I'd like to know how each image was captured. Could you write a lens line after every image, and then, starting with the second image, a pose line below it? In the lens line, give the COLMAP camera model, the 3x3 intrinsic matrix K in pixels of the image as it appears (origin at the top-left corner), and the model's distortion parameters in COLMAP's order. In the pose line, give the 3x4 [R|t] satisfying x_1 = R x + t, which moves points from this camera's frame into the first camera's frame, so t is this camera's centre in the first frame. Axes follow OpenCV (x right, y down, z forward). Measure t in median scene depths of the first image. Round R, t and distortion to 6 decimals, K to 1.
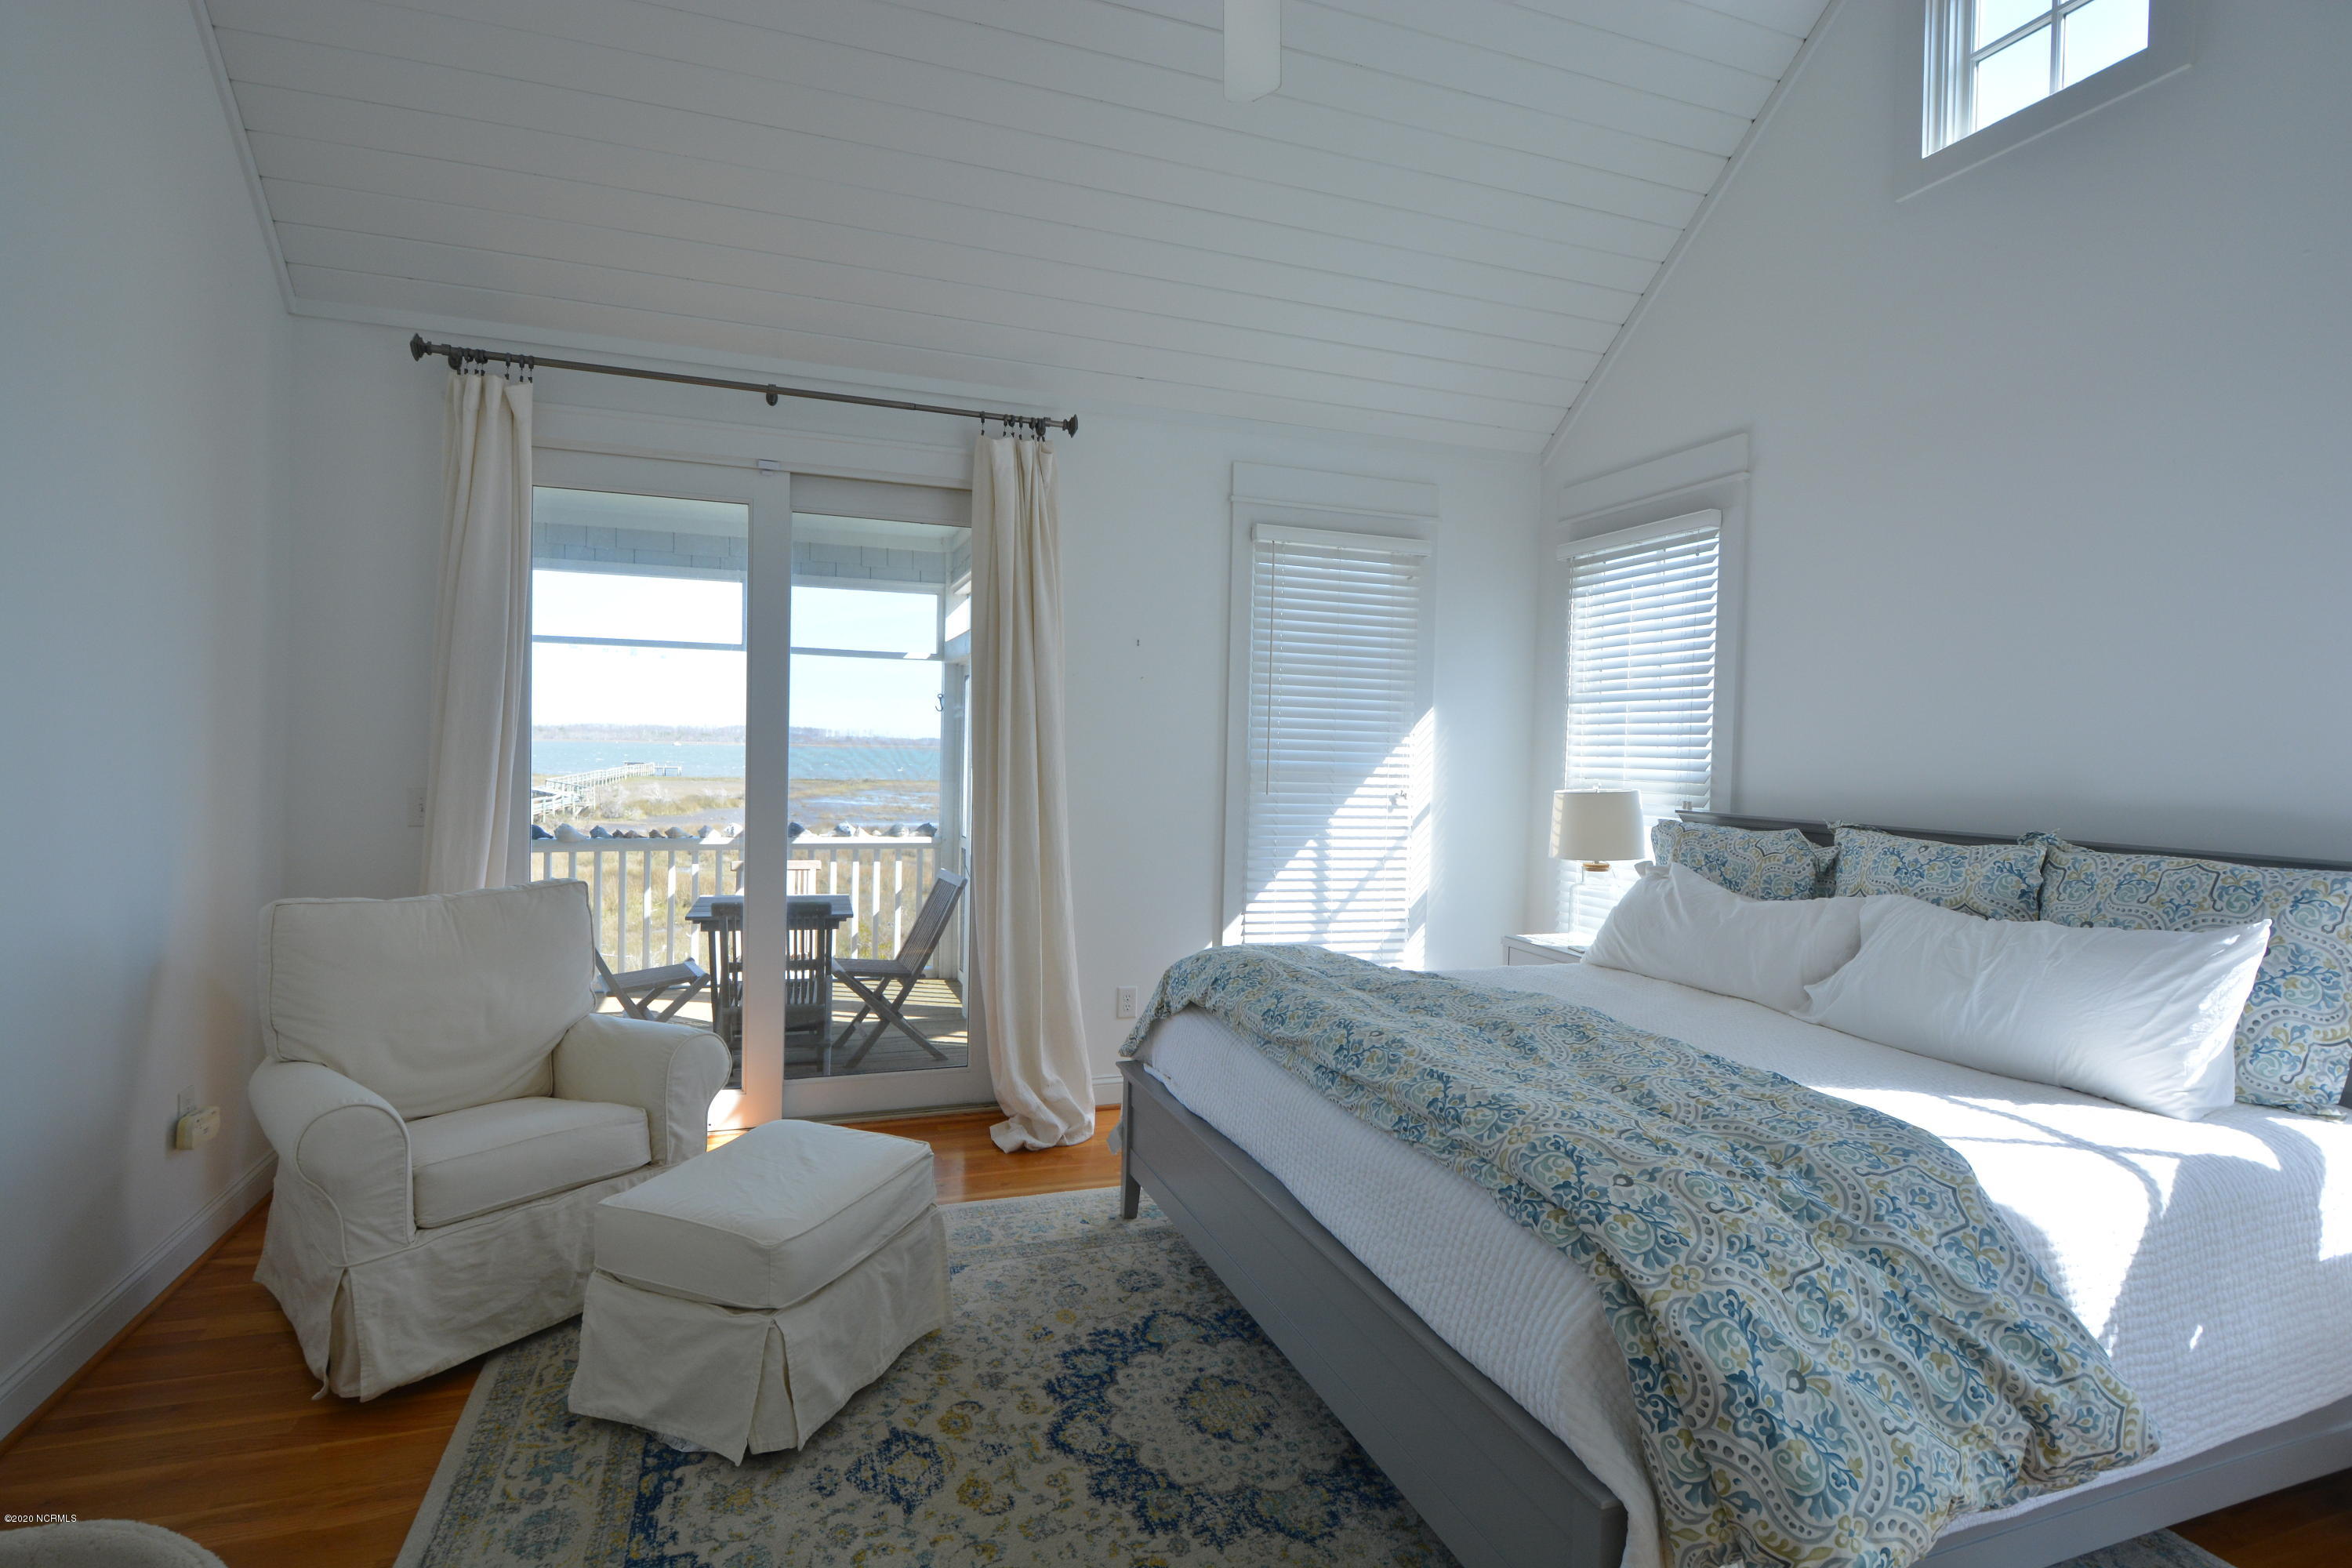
lens RADIAL K [[1111.1, 0, 1167.0], [0, 1111.1, 781.0], [0, 0, 1]] dist [-0.008526, -0.002140]
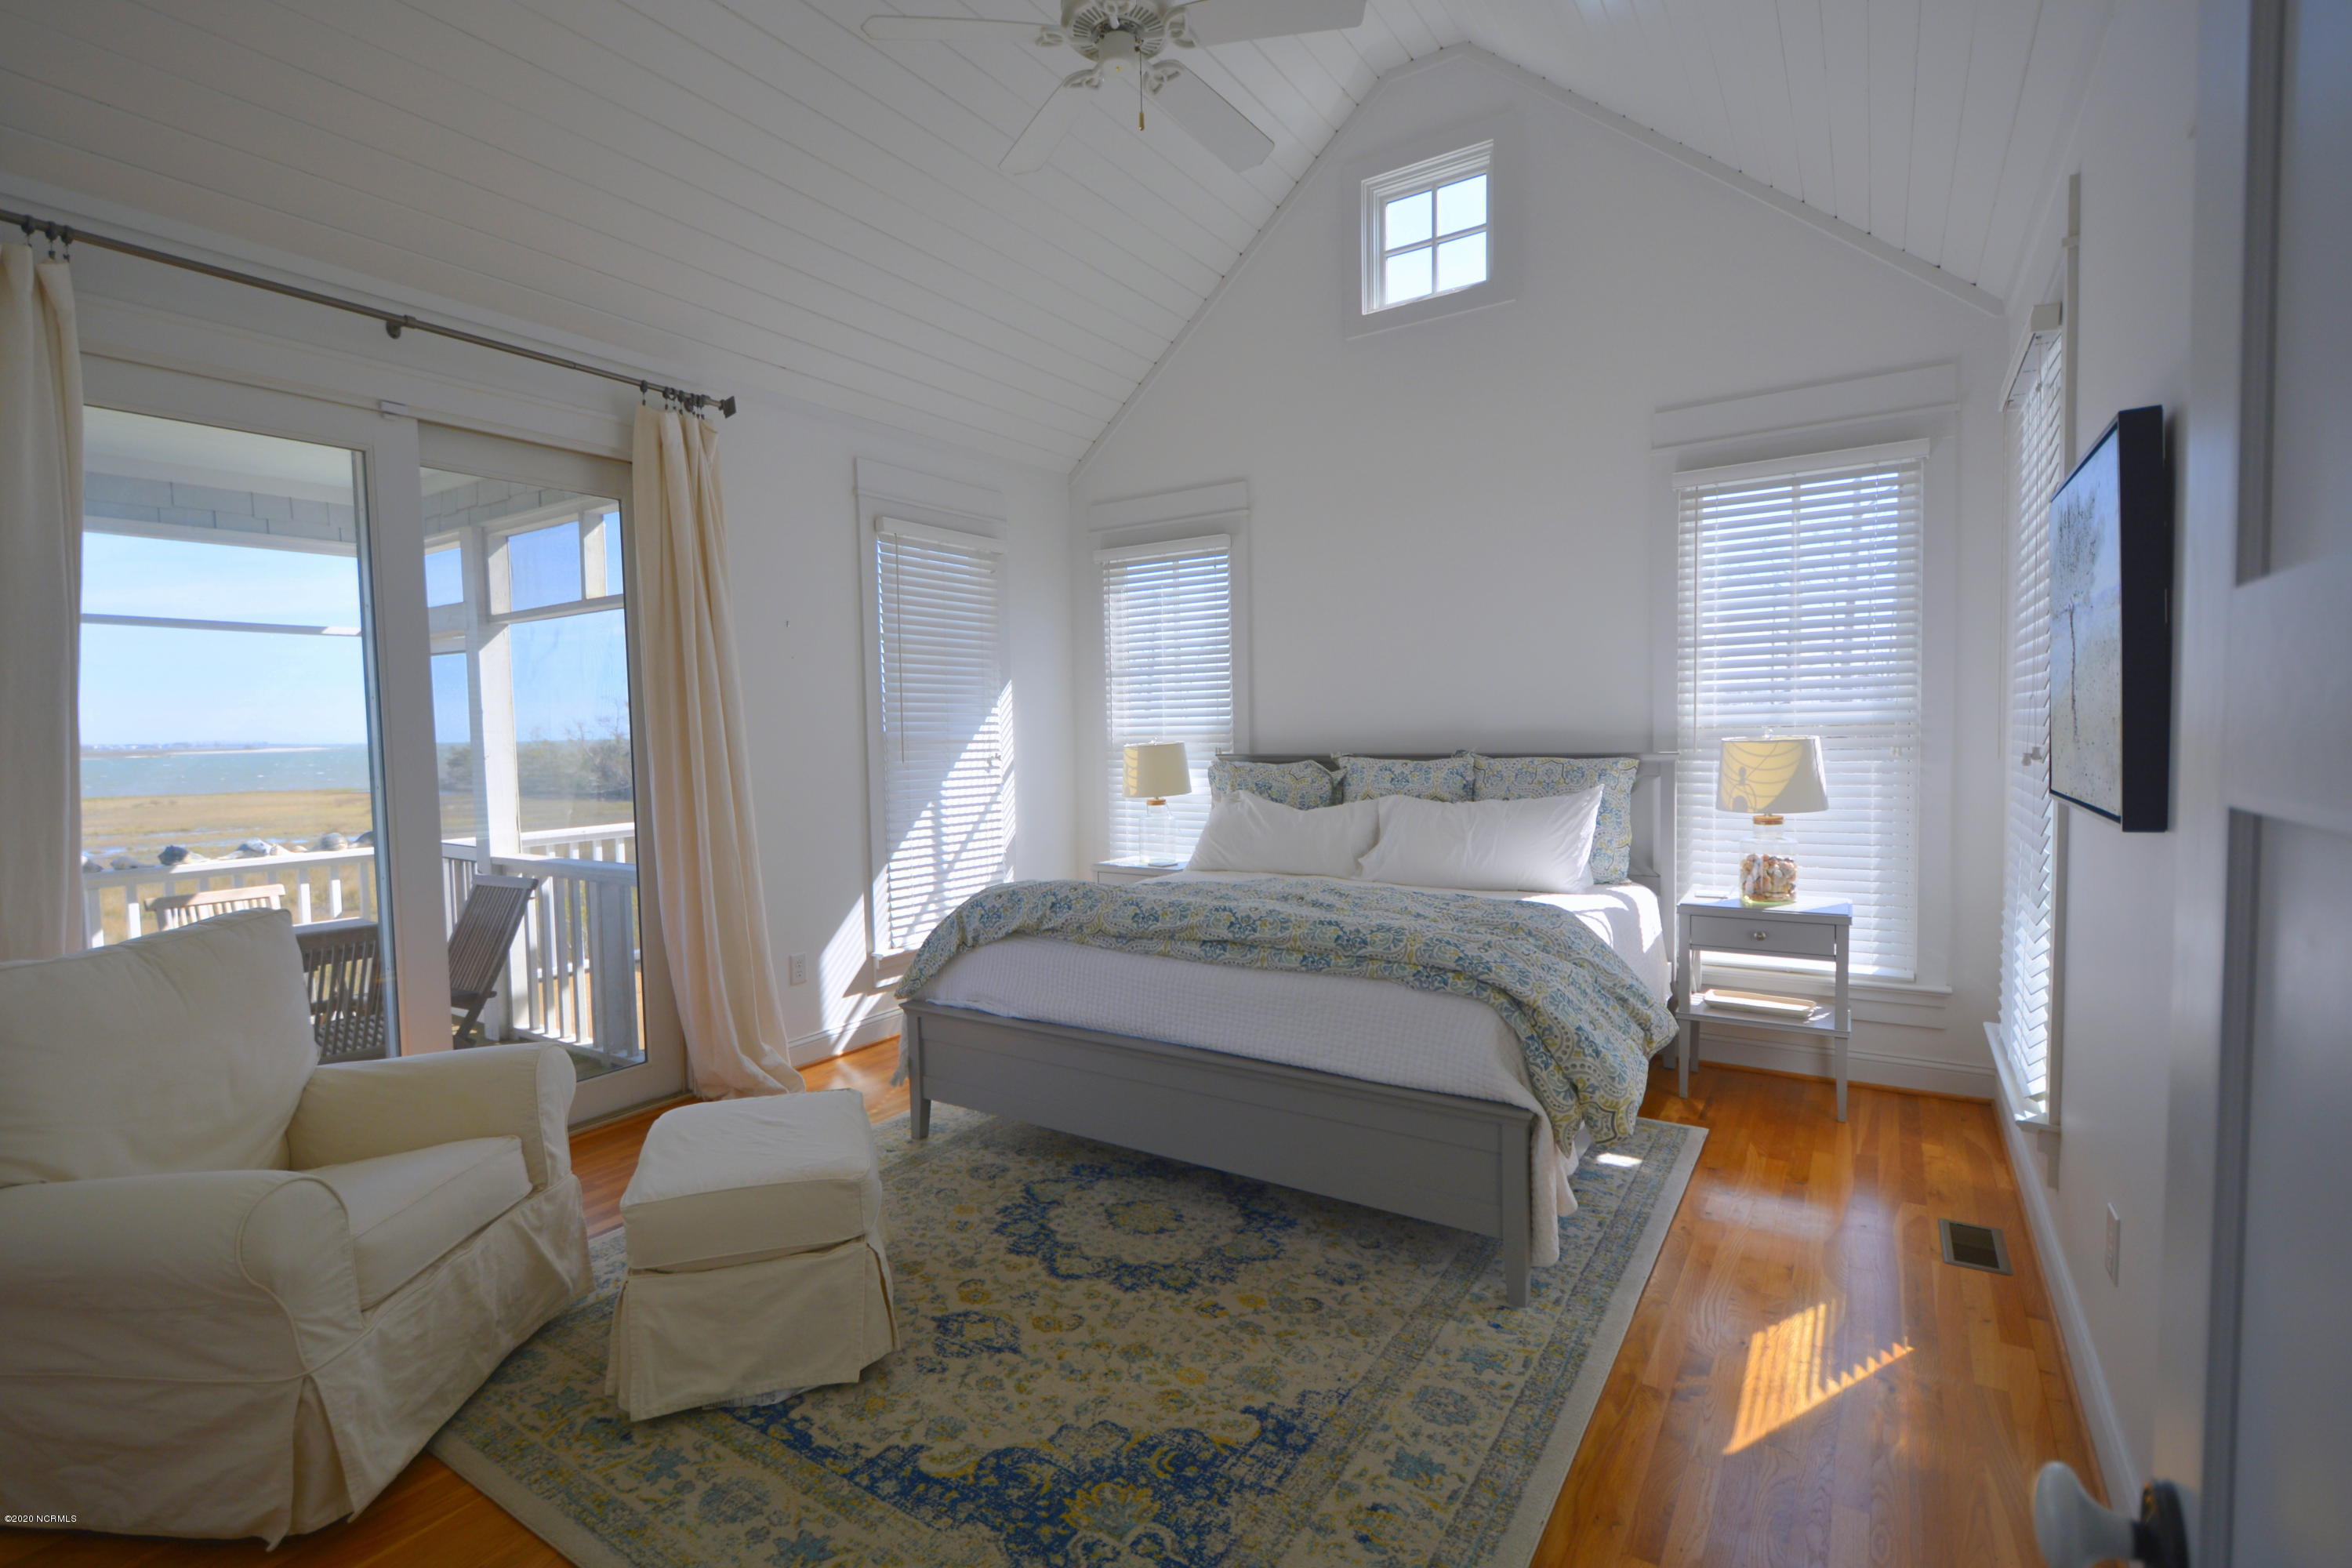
lens RADIAL K [[1050.8, 0, 1180.0], [0, 1050.8, 782.8], [0, 0, 1]] dist [0.000136, -0.001736]
pose [[0.798152, -0.071873, 0.598154, -0.439165], [0.056142, 0.997411, 0.044933, 0.000730], [-0.599835, -0.002282, 0.800120, -0.011750]]
